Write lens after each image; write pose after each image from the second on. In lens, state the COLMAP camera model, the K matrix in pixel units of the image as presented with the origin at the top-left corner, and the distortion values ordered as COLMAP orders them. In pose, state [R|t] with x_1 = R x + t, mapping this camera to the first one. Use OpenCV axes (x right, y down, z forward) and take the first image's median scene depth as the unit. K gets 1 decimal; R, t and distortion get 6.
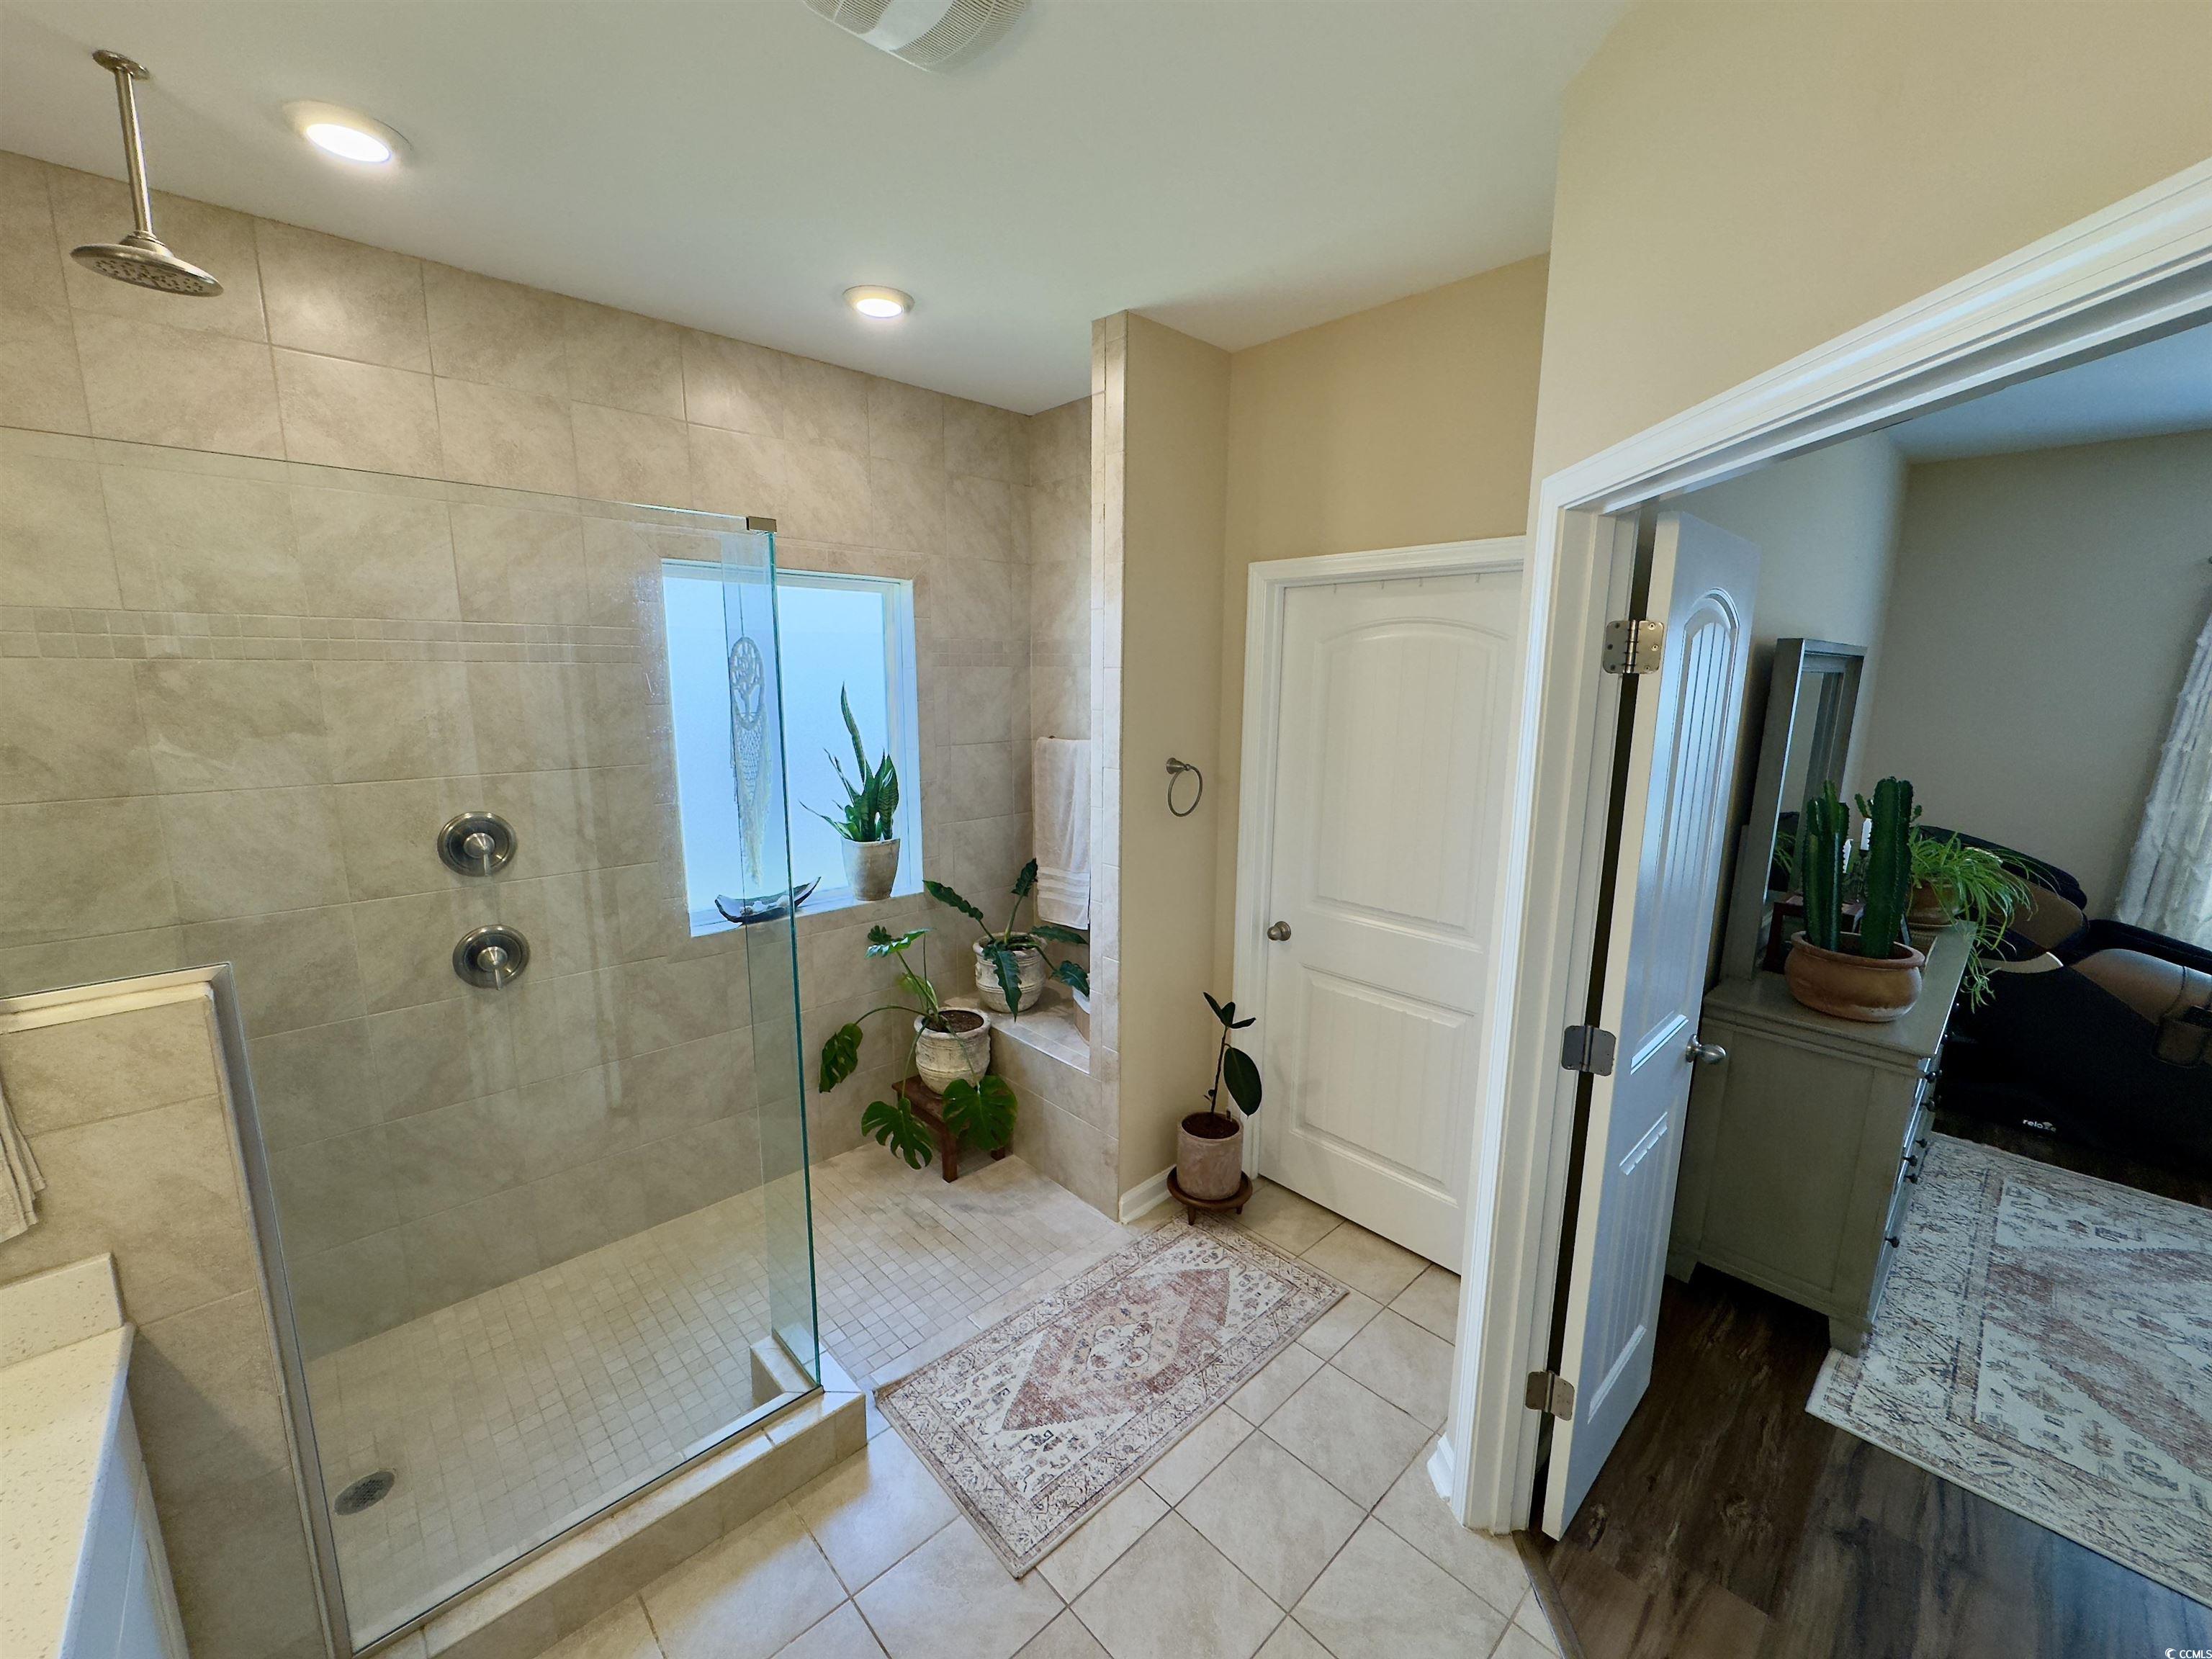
lens RADIAL K [[882.5, 0, 1111.3], [0, 882.5, 829.3], [0, 0, 1]] dist [-0.001548, -0.000449]
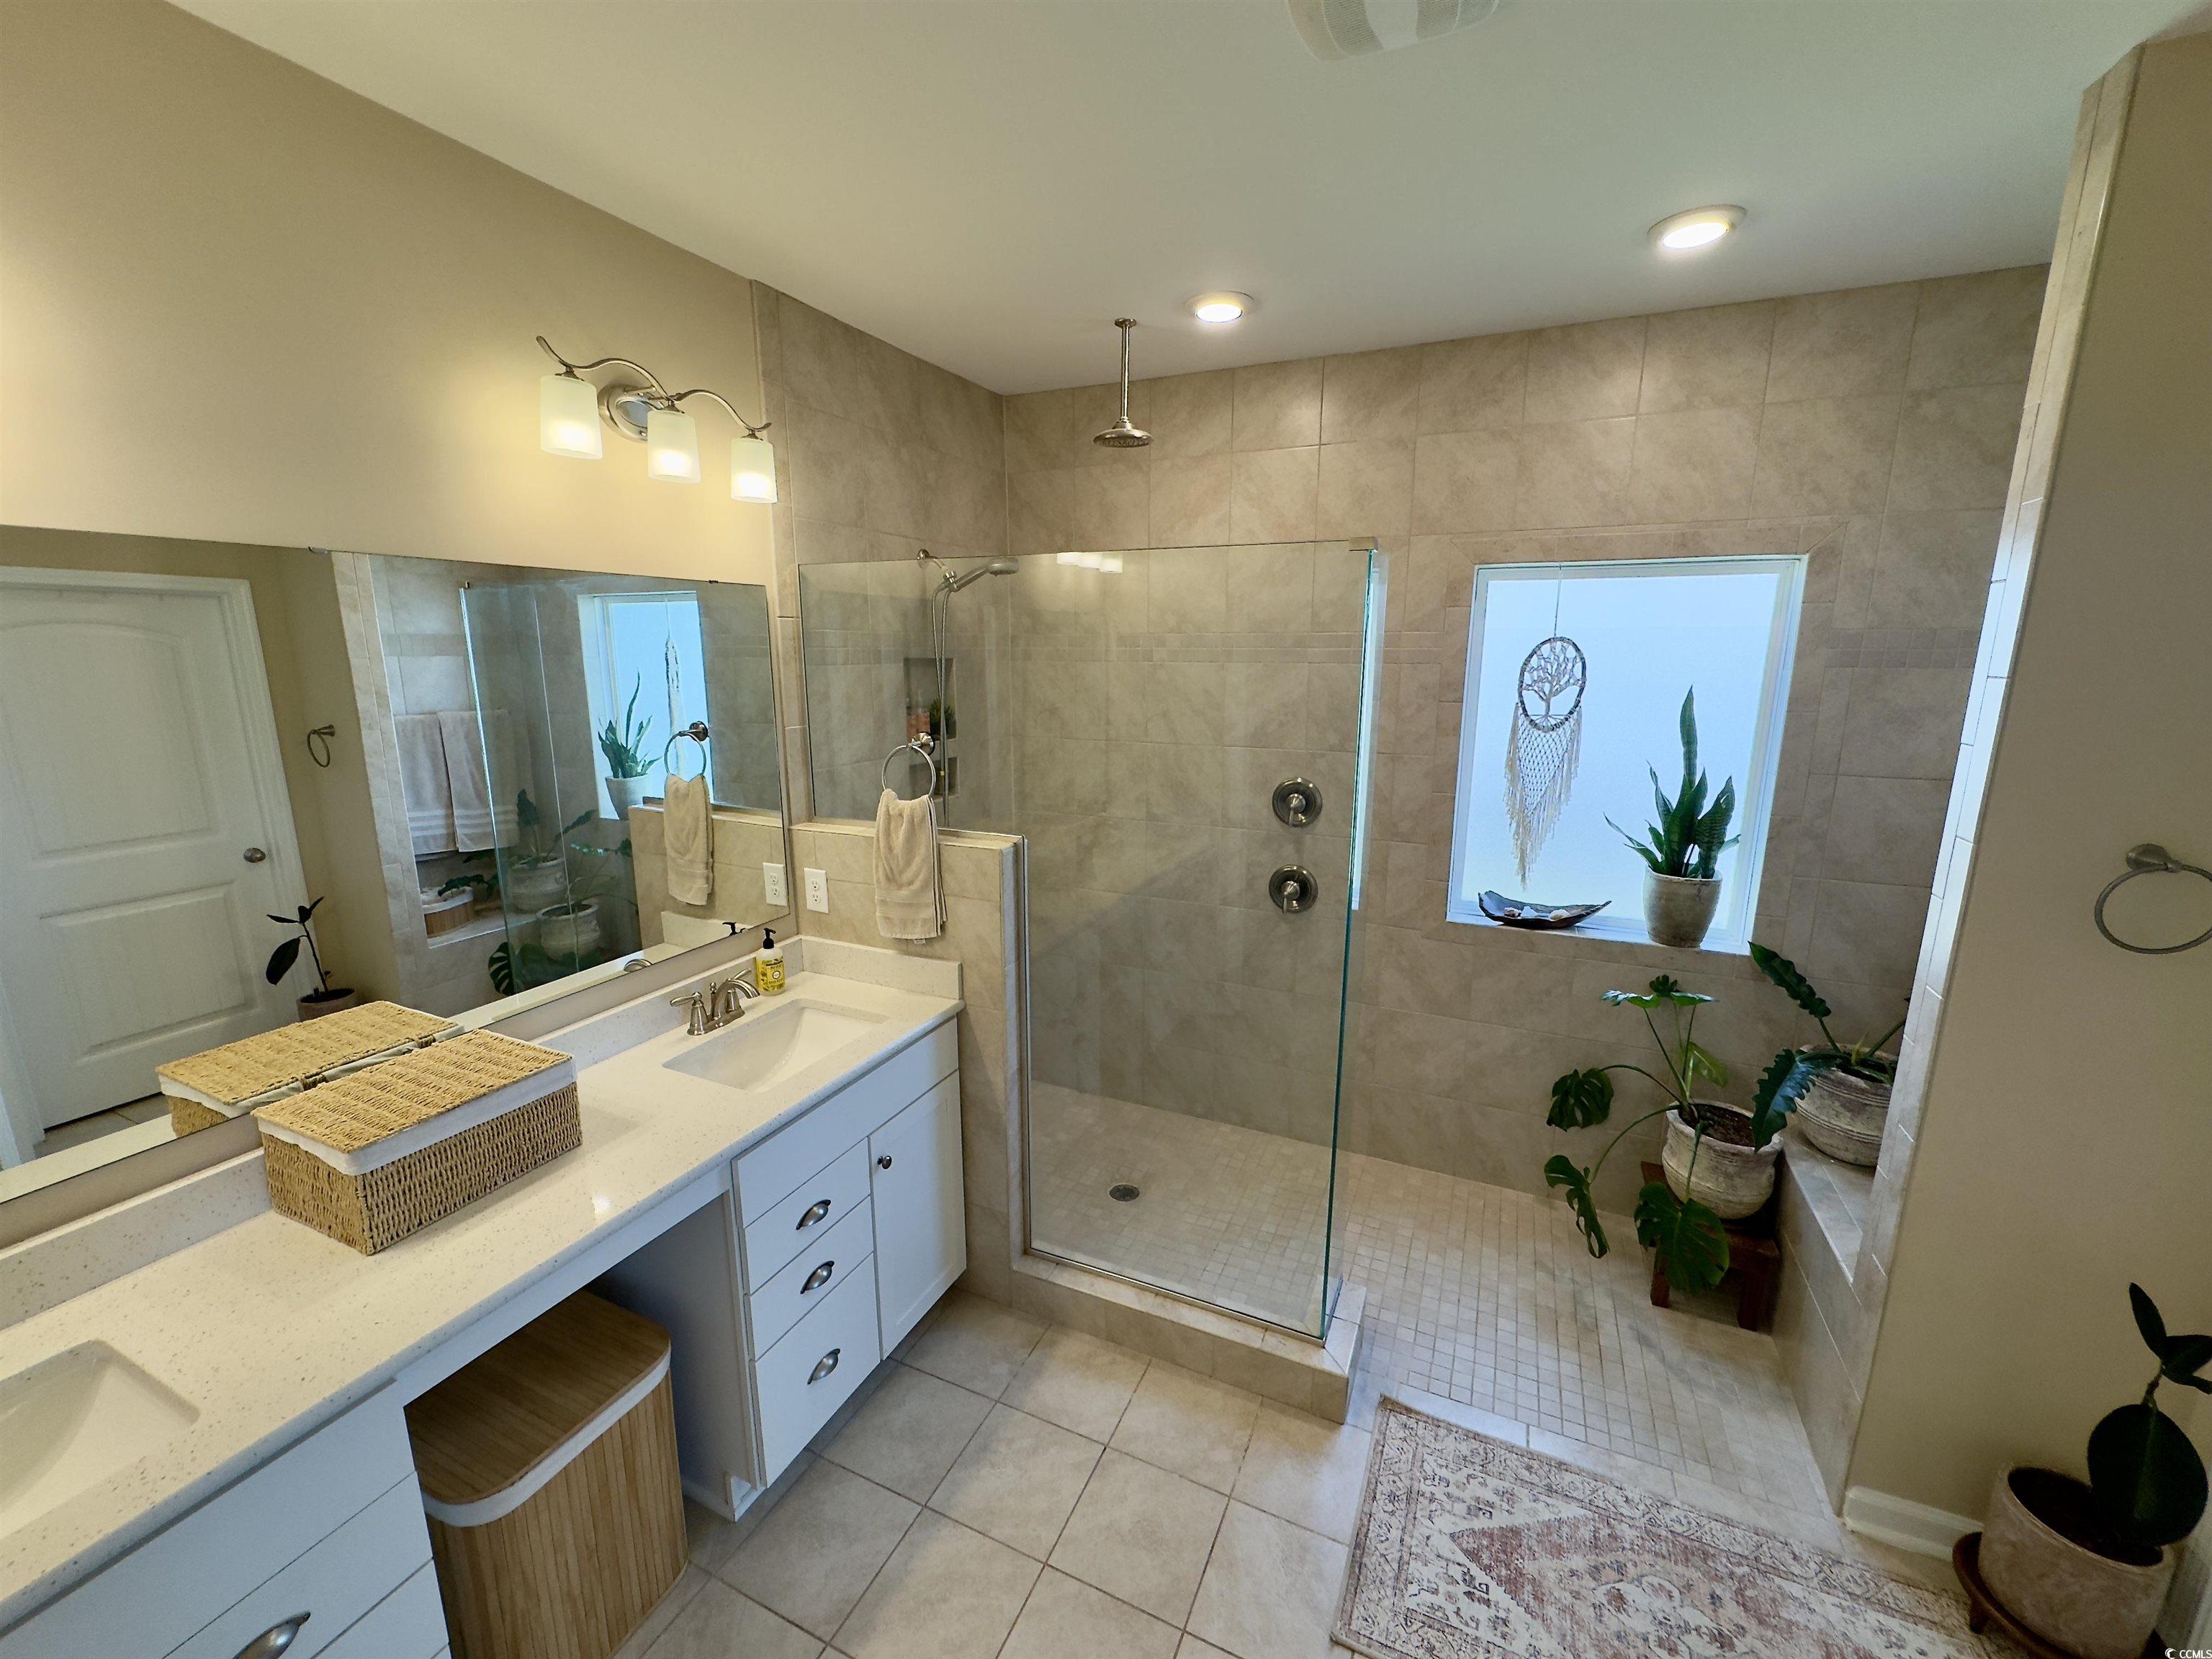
lens RADIAL K [[882.5, 0, 1111.3], [0, 882.5, 829.3], [0, 0, 1]] dist [-0.001548, -0.000449]
pose [[0.374591, 0.178227, -0.909899, 0.358956], [-0.163072, 0.978718, 0.124573, -0.059166], [0.912737, 0.101715, 0.395683, 0.221285]]
